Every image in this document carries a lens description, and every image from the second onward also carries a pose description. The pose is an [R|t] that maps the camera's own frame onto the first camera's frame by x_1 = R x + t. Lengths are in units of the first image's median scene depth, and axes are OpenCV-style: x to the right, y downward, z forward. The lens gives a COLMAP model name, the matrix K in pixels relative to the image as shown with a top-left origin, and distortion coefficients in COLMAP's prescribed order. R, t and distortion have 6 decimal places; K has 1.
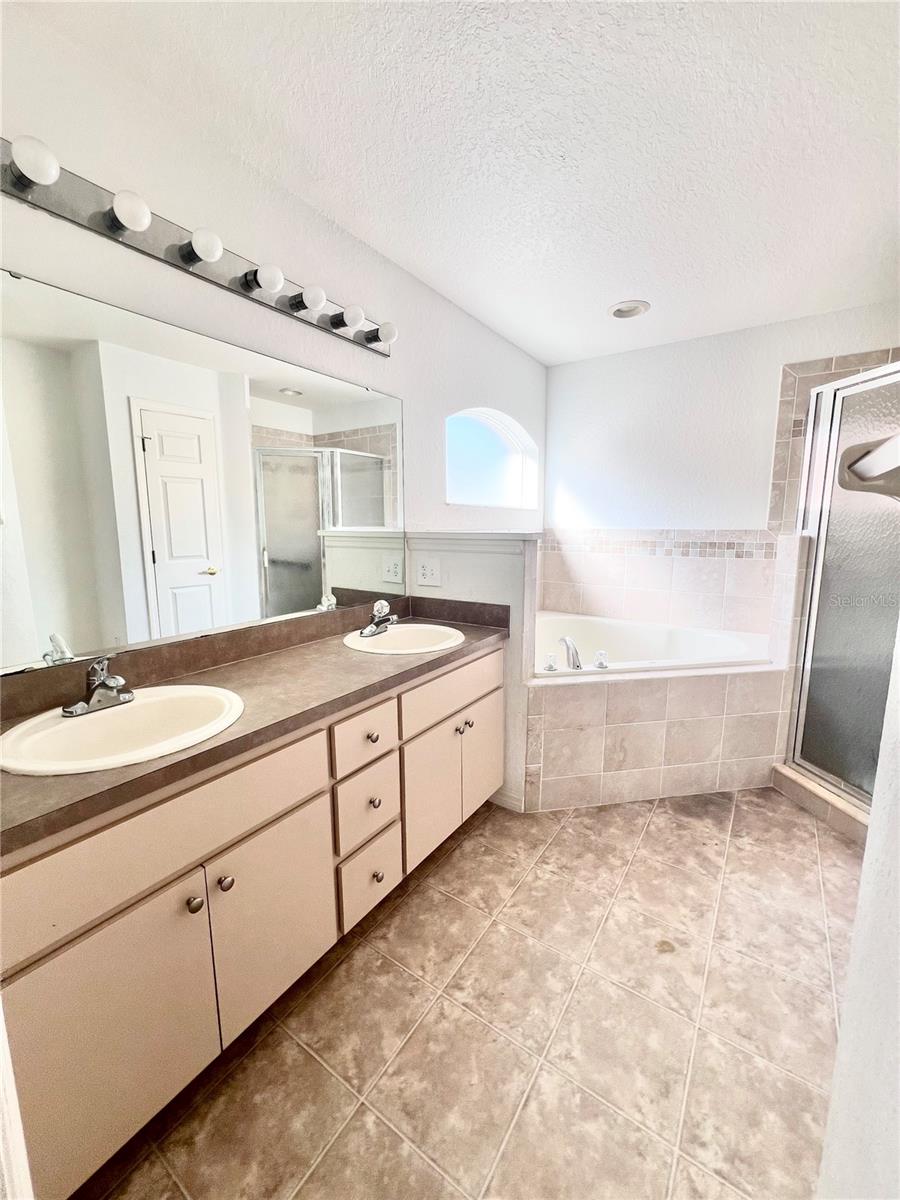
lens RADIAL K [[475.7, 0, 455.4], [0, 475.7, 600.3], [0, 0, 1]] dist [-0.000066, 0.000552]
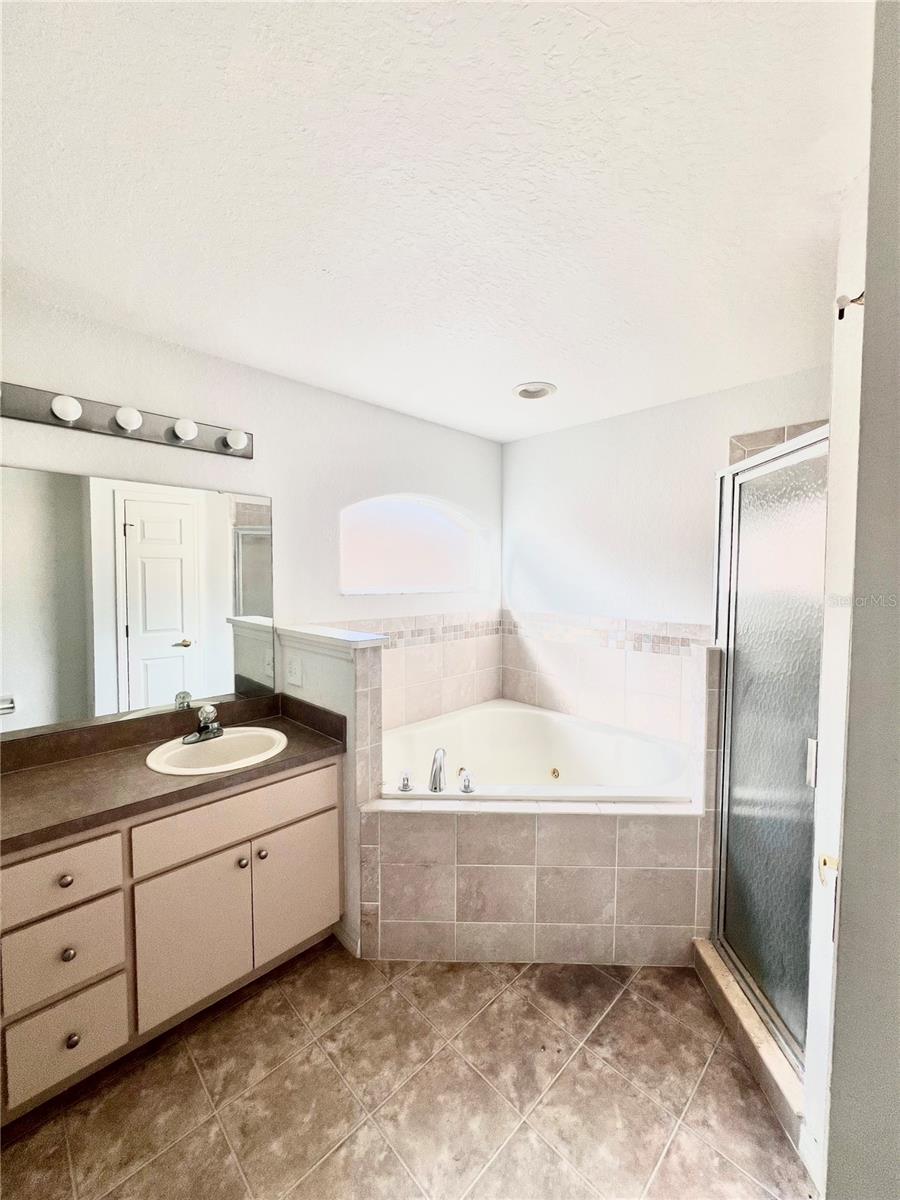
lens RADIAL K [[475.7, 0, 451.5], [0, 475.7, 604.8], [0, 0, 1]] dist [-0.000066, 0.000552]
pose [[0.980147, 0.018902, -0.197372, 0.469990], [-0.037960, 0.994921, -0.093226, -0.120304], [0.194607, 0.098868, 0.975886, 0.124337]]
